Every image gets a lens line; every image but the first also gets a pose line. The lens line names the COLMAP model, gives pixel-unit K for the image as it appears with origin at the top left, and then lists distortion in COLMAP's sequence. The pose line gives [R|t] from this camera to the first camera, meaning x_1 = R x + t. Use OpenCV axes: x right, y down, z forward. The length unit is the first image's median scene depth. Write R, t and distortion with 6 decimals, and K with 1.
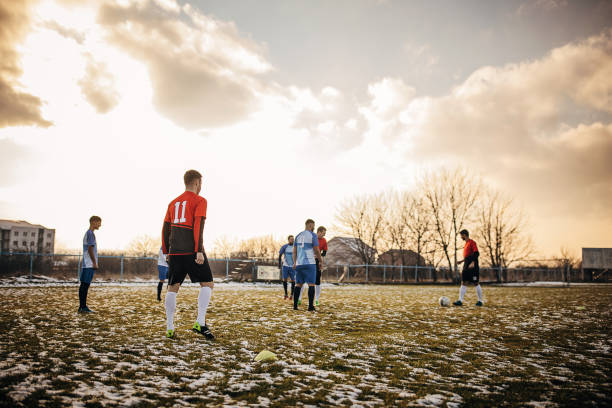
lens RADIAL K [[586.1, 0, 306.1], [0, 586.1, 202.4], [0, 0, 1]] dist [0.001086, 0.000000]
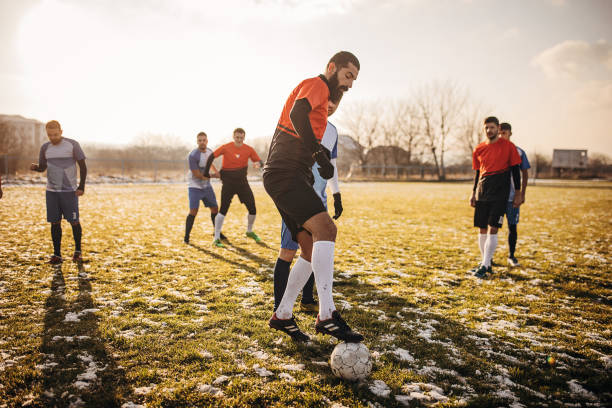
lens RADIAL K [[586.1, 0, 302.9], [0, 586.1, 205.1], [0, 0, 1]] dist [0.001086, 0.000000]
pose [[0.999840, 0.003206, 0.017610, -0.036177], [-0.006401, 0.982811, 0.184501, -0.024392], [-0.016716, -0.184584, 0.982675, -0.138335]]
